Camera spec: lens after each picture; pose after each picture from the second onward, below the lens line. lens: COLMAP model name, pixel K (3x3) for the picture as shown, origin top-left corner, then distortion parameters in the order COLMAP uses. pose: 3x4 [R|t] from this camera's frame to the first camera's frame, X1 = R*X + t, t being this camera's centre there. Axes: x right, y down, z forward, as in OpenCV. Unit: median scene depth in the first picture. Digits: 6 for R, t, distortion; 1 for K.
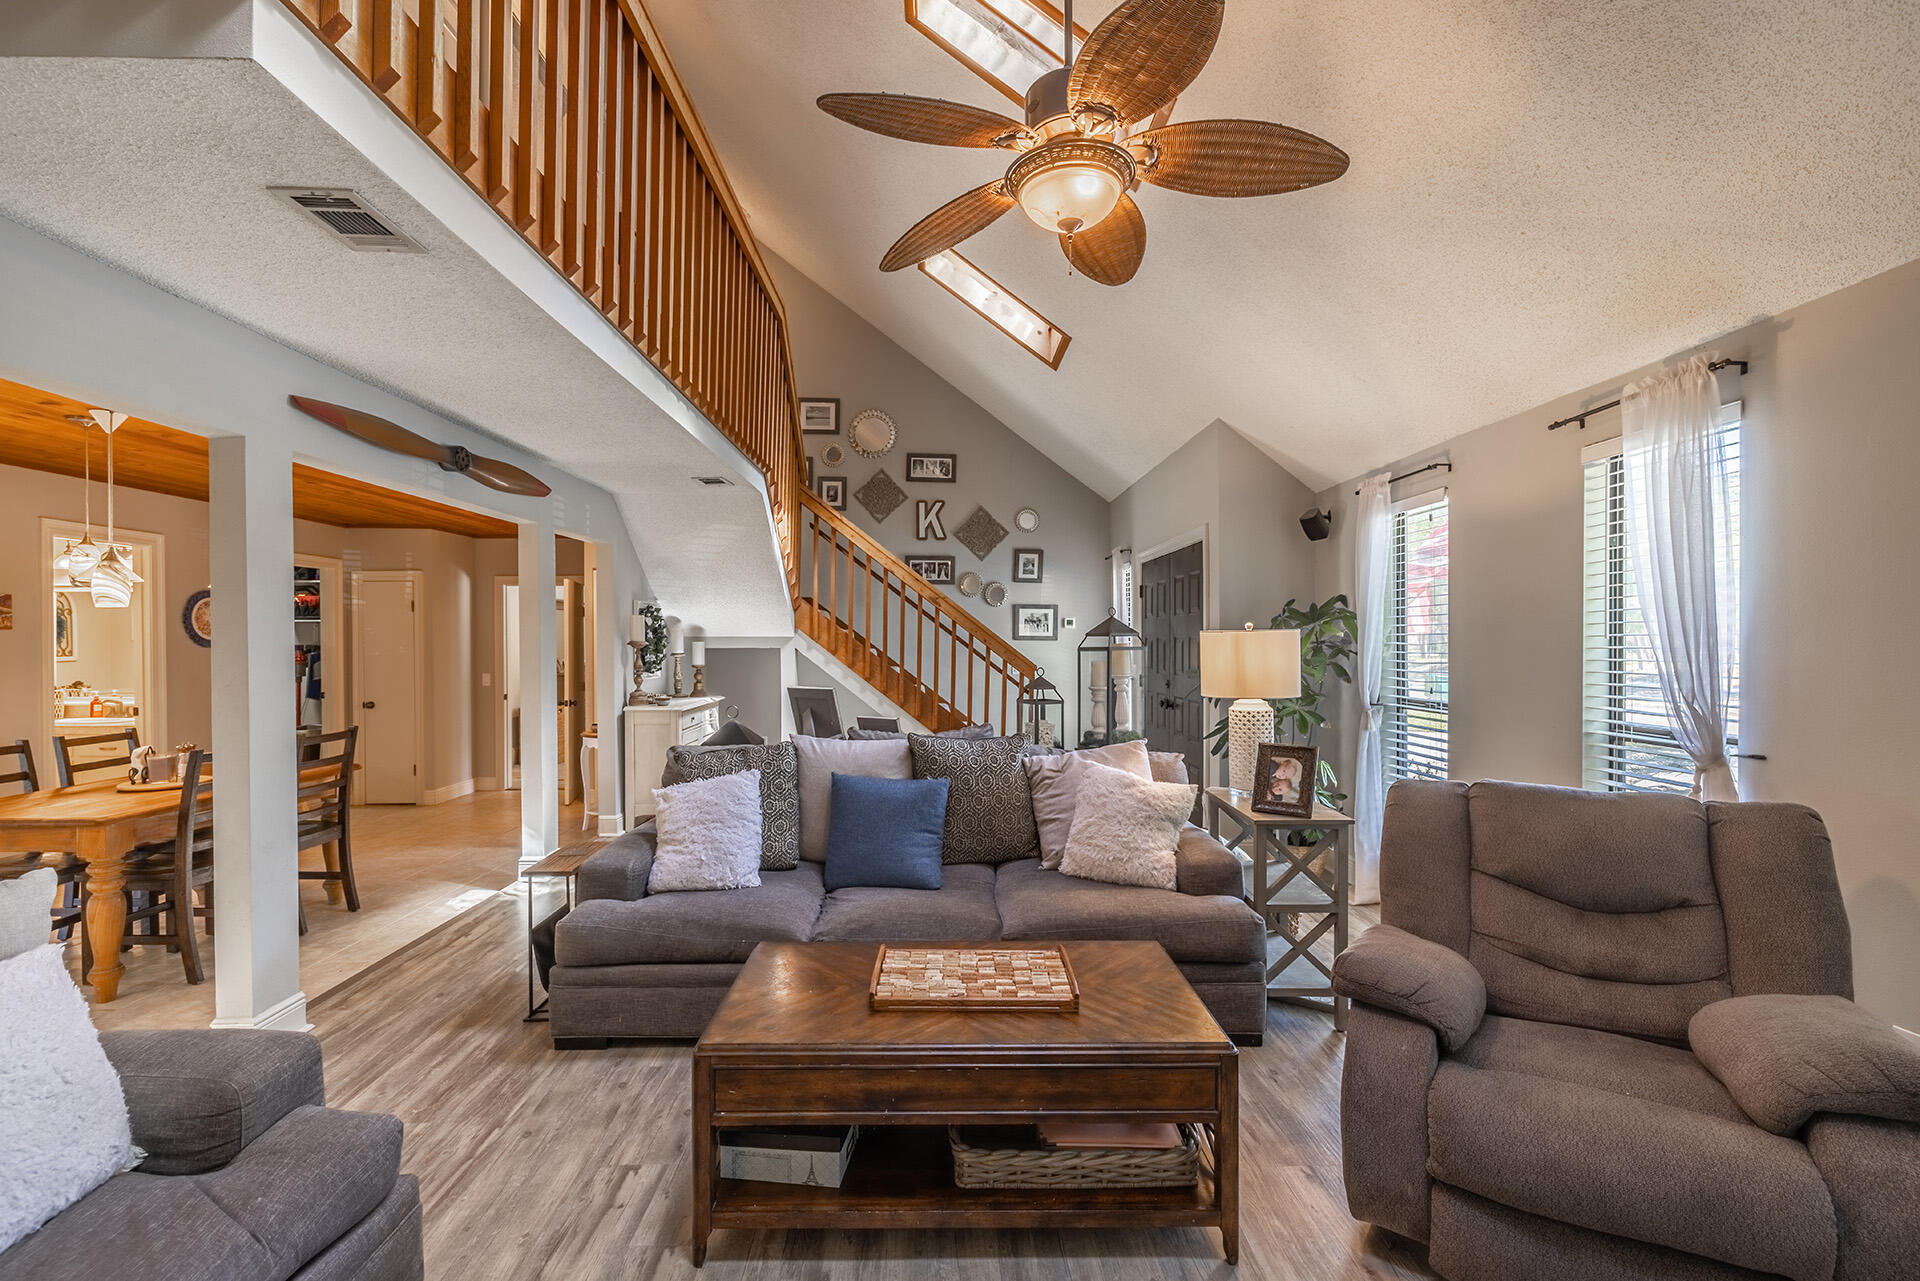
lens RADIAL K [[824.4, 0, 953.6], [0, 824.4, 643.1], [0, 0, 1]] dist [-0.000517, -0.001269]
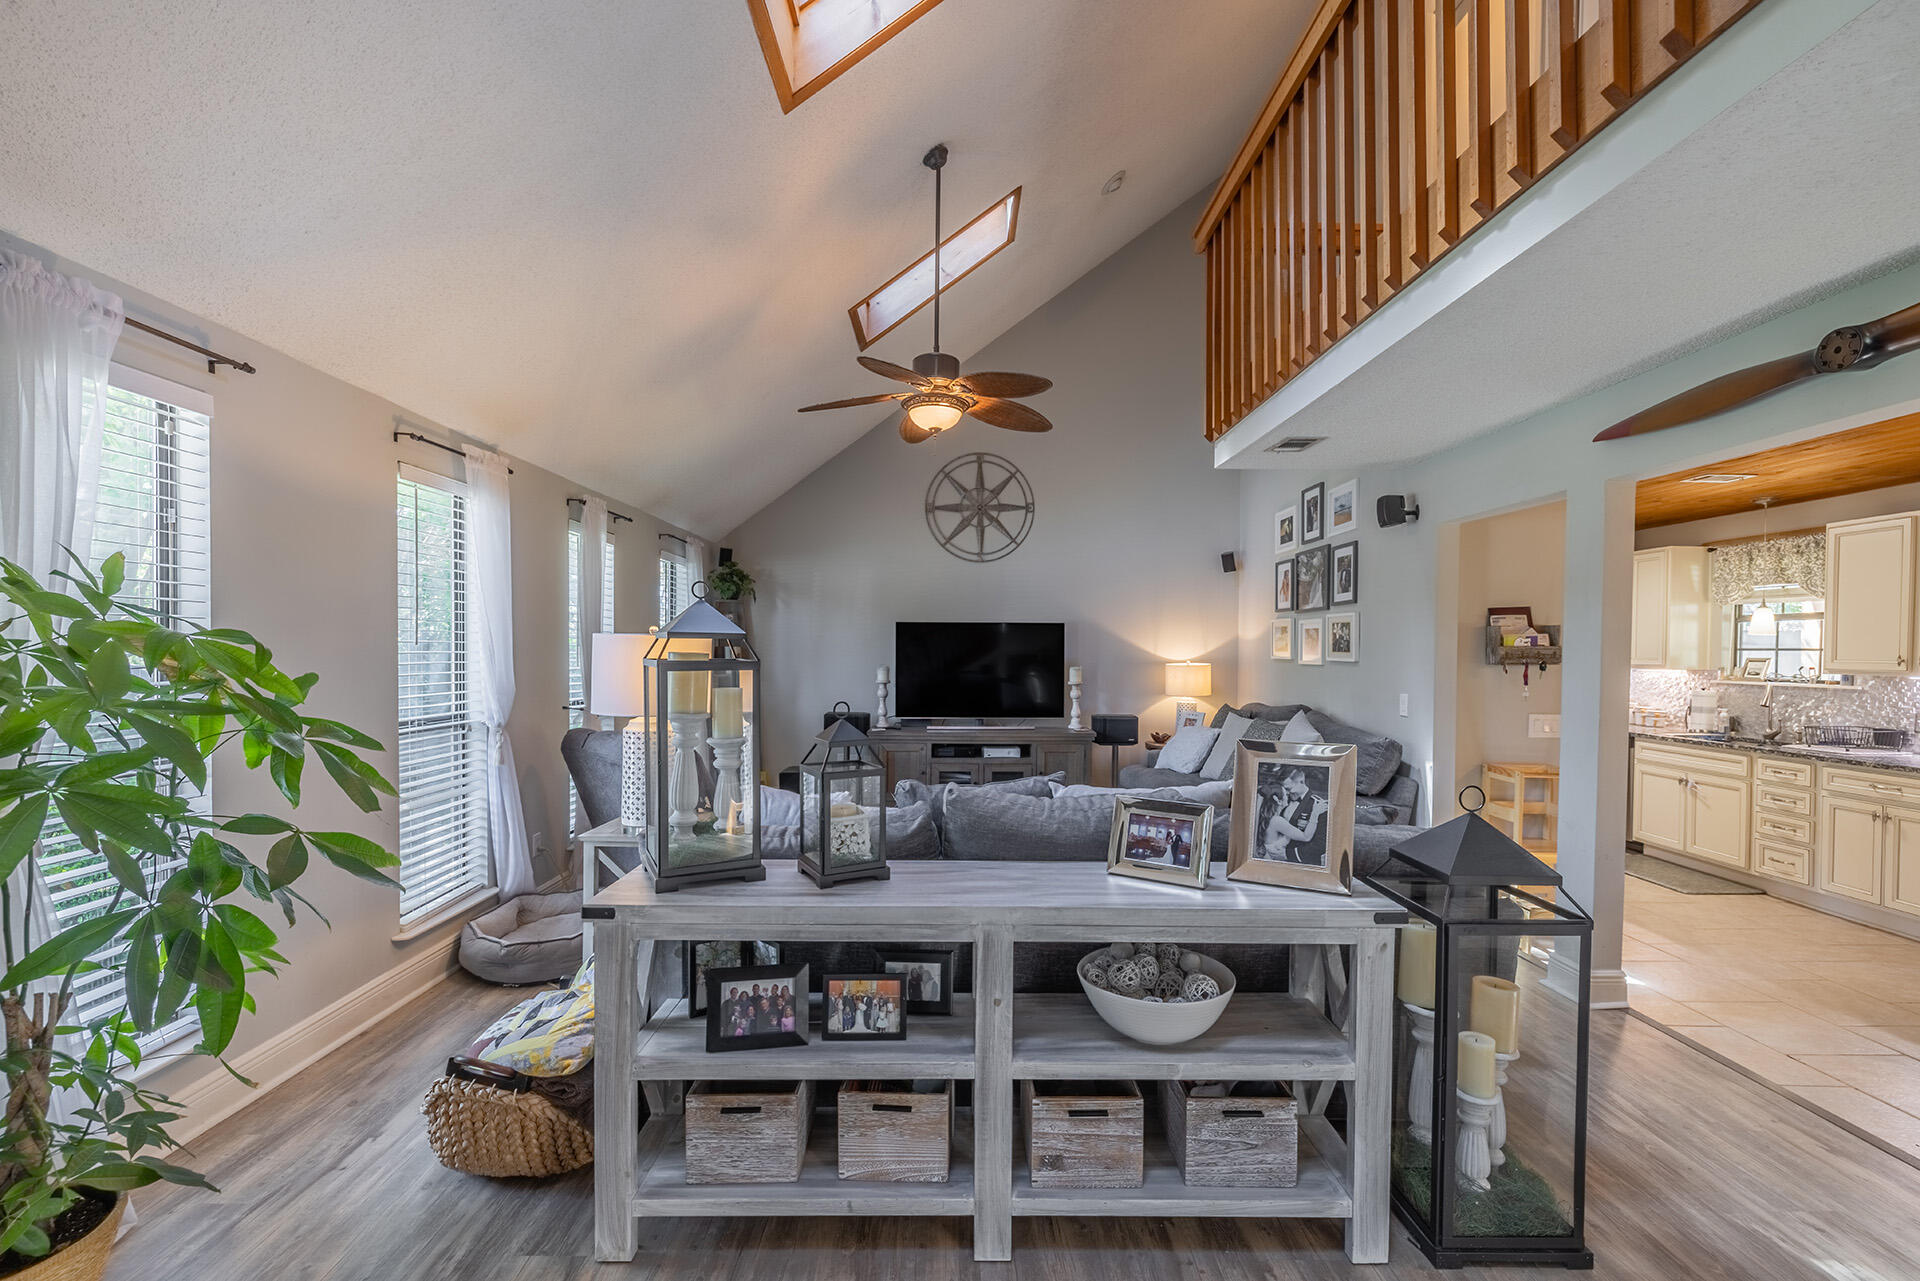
lens RADIAL K [[824.4, 0, 951.9], [0, 824.4, 662.1], [0, 0, 1]] dist [-0.000517, -0.001269]
pose [[-0.999867, -0.008297, 0.014062, 0.040339], [-0.008103, 0.999873, 0.013744, 0.000623], [-0.014174, 0.013628, -0.999807, 1.729087]]
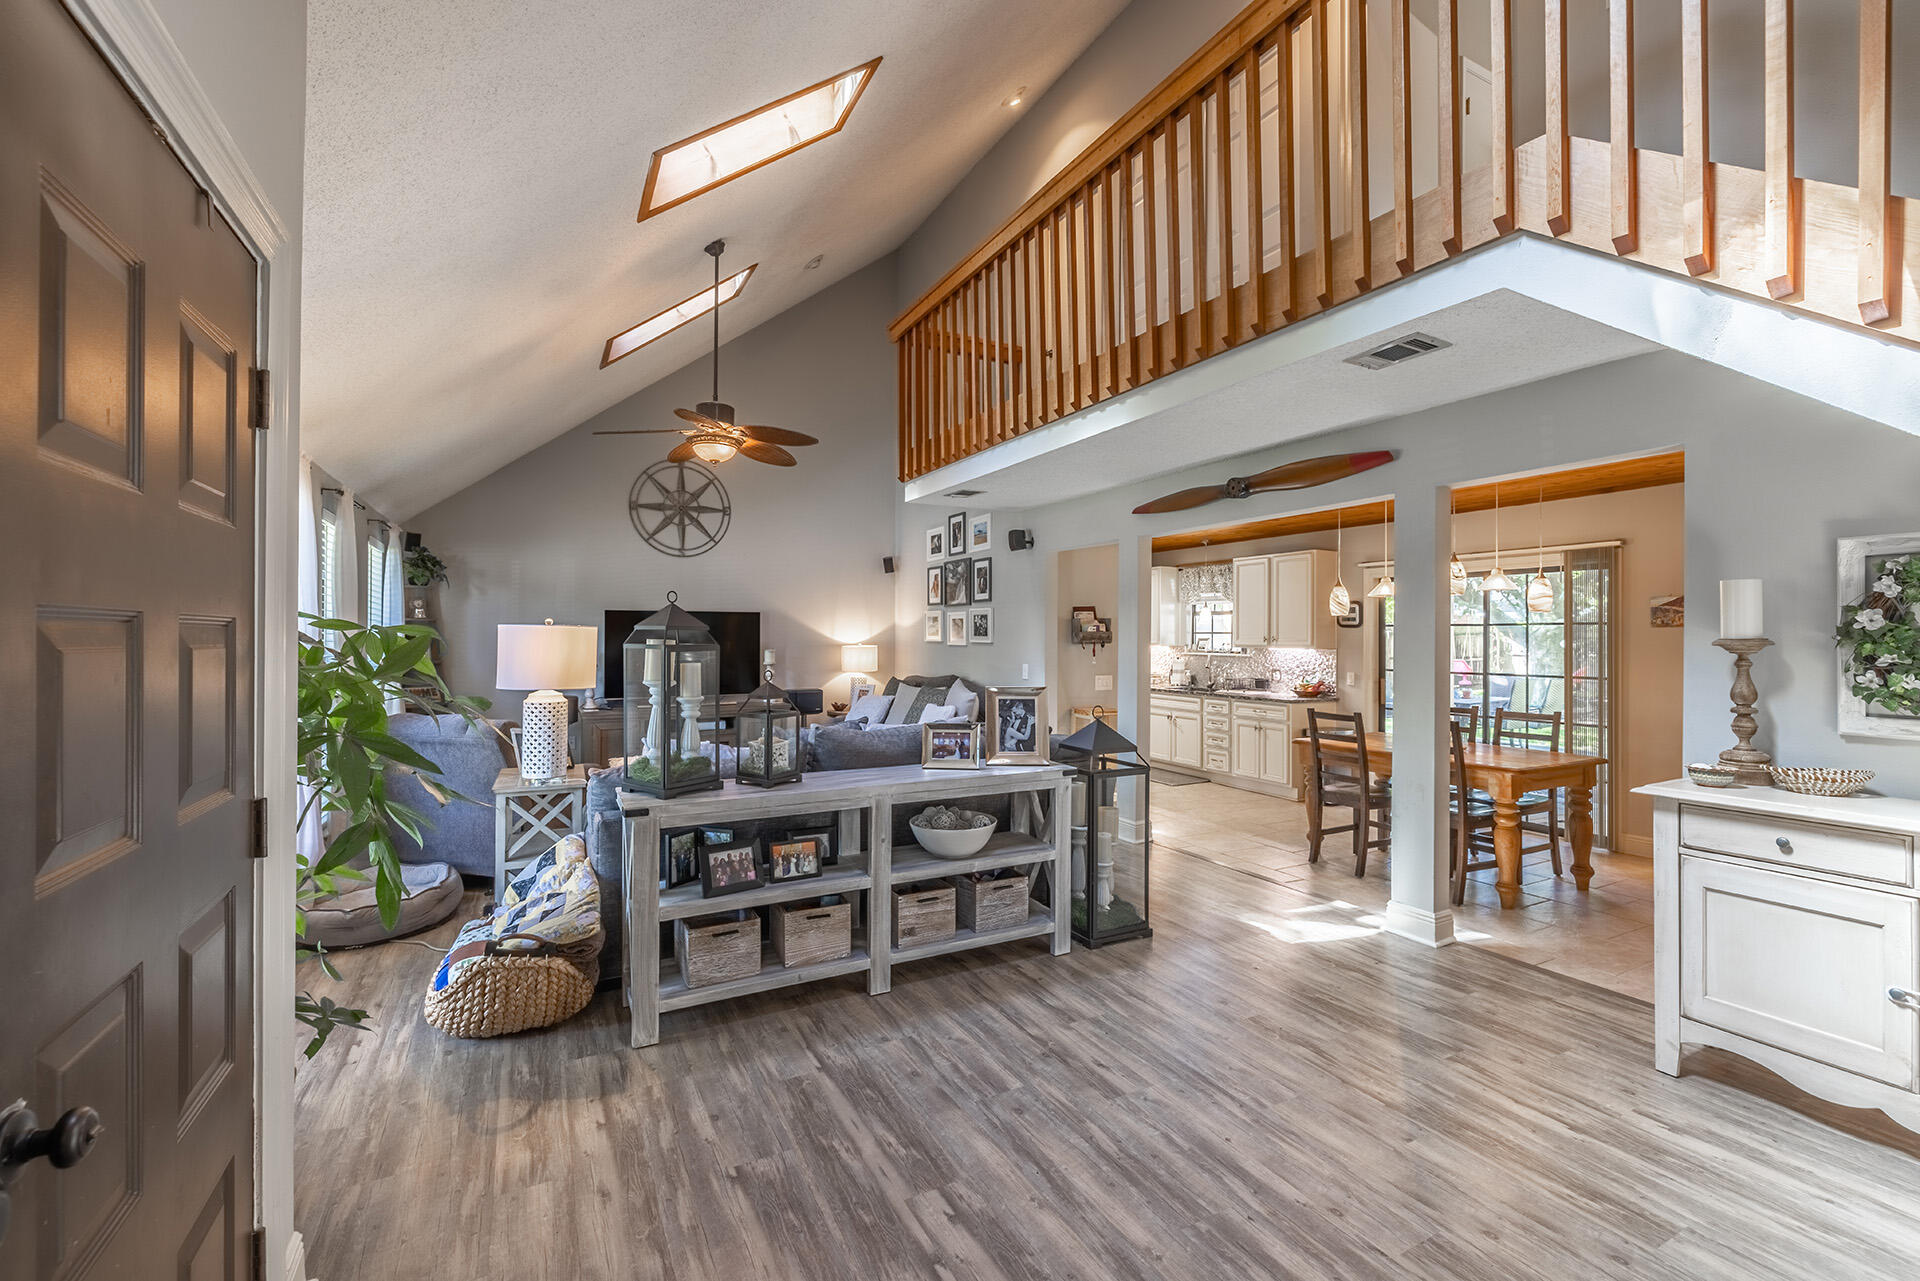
lens RADIAL K [[824.4, 0, 961.6], [0, 824.4, 623.9], [0, 0, 1]] dist [-0.000517, -0.001269]
pose [[-0.888293, -0.009617, -0.459176, 0.353452], [-0.002418, 0.999865, -0.016264, 0.000557], [0.459270, -0.013337, -0.888196, 2.049406]]
